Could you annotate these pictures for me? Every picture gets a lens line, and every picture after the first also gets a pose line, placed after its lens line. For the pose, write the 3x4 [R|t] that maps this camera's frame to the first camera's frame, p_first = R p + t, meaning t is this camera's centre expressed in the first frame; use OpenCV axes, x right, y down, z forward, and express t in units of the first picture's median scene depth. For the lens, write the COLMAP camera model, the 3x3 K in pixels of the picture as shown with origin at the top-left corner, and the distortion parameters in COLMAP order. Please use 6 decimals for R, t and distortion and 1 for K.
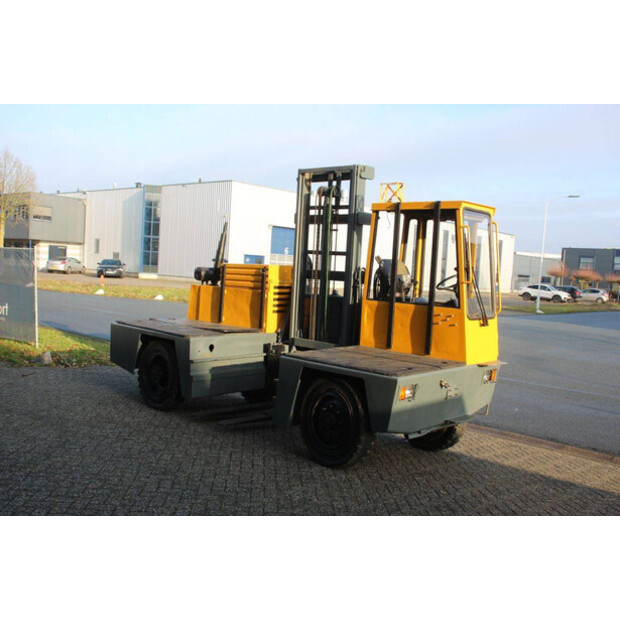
lens RADIAL K [[619.0, 0, 320.3], [0, 619.0, 309.6], [0, 0, 1]] dist [-0.048313, 0.000000]
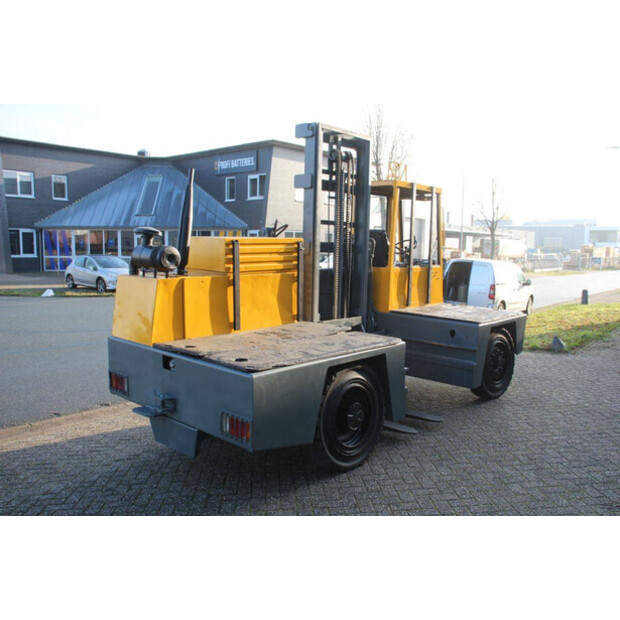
lens RADIAL K [[536.6, 0, 310.8], [0, 536.6, 307.9], [0, 0, 1]] dist [-0.108454, 0.067115]
pose [[0.012191, -0.172519, 0.984931, -0.898530], [0.050175, 0.983869, 0.171712, -0.119639], [-0.998666, 0.047326, 0.020650, 1.157995]]
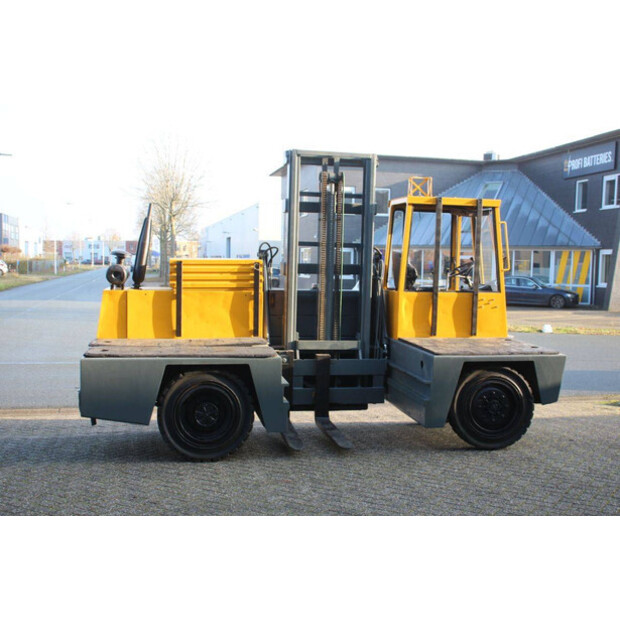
lens RADIAL K [[690.3, 0, 315.0], [0, 690.3, 308.0], [0, 0, 1]] dist [-0.005011, 0.000000]
pose [[0.594511, -0.099113, 0.797956, -0.939319], [0.066548, 0.995035, 0.074010, -0.084646], [-0.801329, 0.009103, 0.598155, 0.451237]]
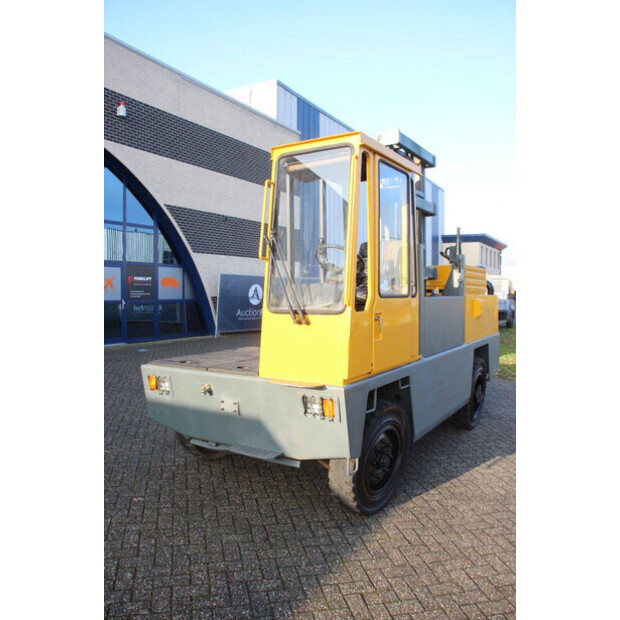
lens RADIAL K [[495.2, 0, 314.9], [0, 495.2, 310.5], [0, 0, 1]] dist [-0.149430, 0.100130]
pose [[0.190954, -0.021449, -0.981365, 0.721235], [-0.053491, 0.998048, -0.032222, 0.026836], [0.980141, 0.058647, 0.189434, 0.858061]]
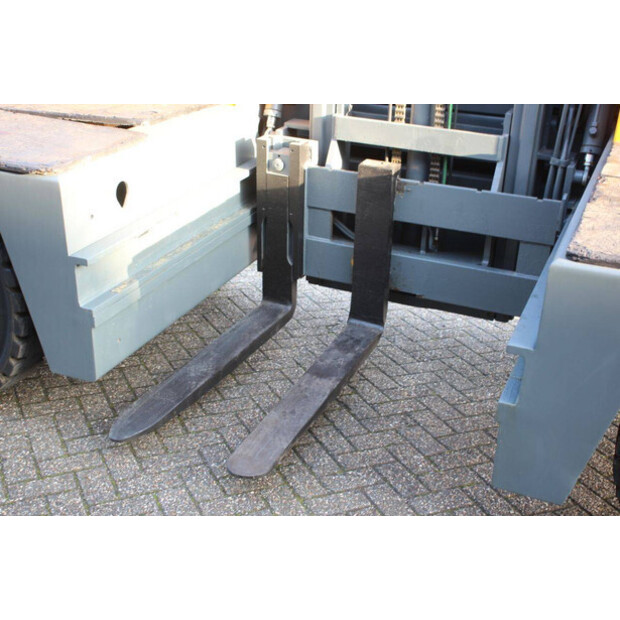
lens RADIAL K [[845.5, 0, 304.7], [0, 845.5, 308.5], [0, 0, 1]] dist [0.036868, 0.000000]
pose [[0.946337, -0.161355, 0.280019, -0.233880], [0.046822, 0.925755, 0.375213, -0.036202], [-0.319772, -0.341967, 0.883632, 0.655062]]
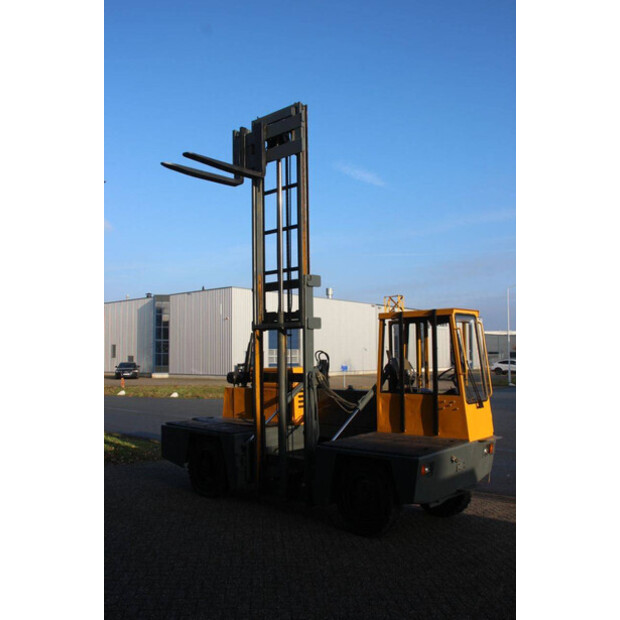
lens RADIAL K [[558.0, 0, 314.9], [0, 558.0, 316.0], [0, 0, 1]] dist [-0.094785, 0.049141]
pose [[0.997853, -0.064099, 0.013447, -0.058728], [0.065352, 0.987992, -0.140004, -0.020463], [-0.004312, 0.140582, 0.990060, -0.095671]]
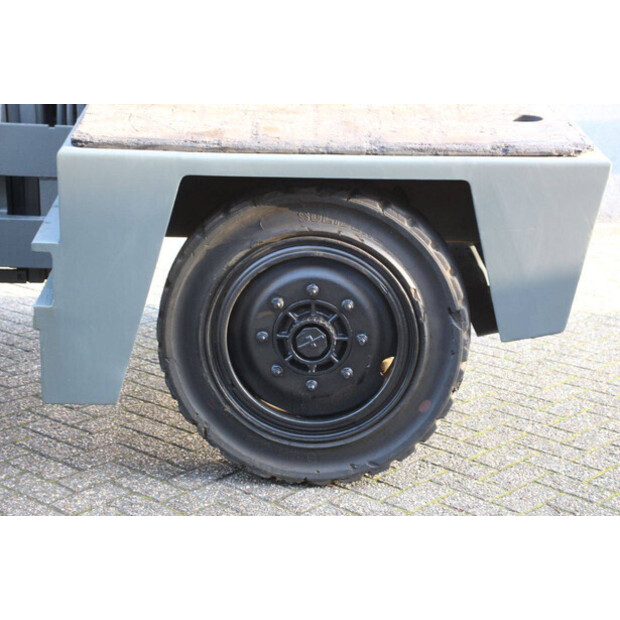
lens RADIAL K [[1415.5, 0, 311.3], [0, 1415.5, 311.9], [0, 0, 1]] dist [0.445971, 0.000000]
pose [[0.724995, -0.262050, 0.636955, -0.351940], [0.058737, 0.944948, 0.321906, -0.043387], [-0.686245, -0.195967, 0.700475, 0.448334]]
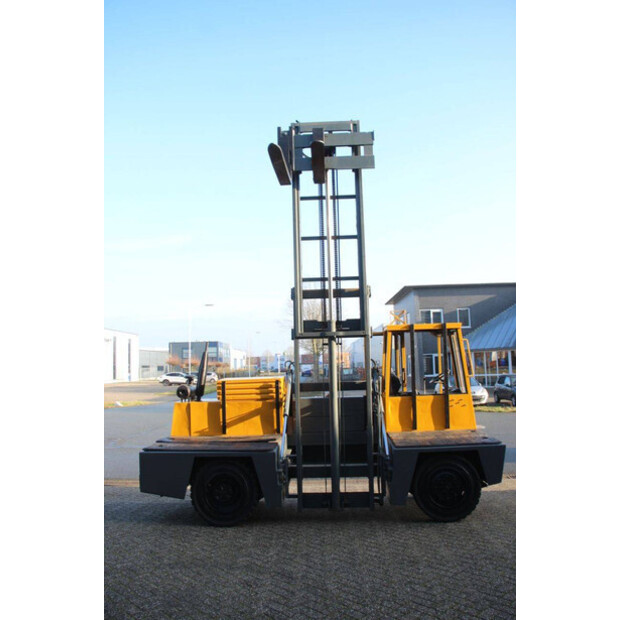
lens RADIAL K [[495.2, 0, 310.6], [0, 495.2, 319.2], [0, 0, 1]] dist [-0.149430, 0.100130]
pose [[0.771824, -0.019767, 0.635529, -0.746251], [0.114024, 0.987617, -0.107760, -0.088293], [-0.625529, 0.155637, 0.764520, 0.274409]]
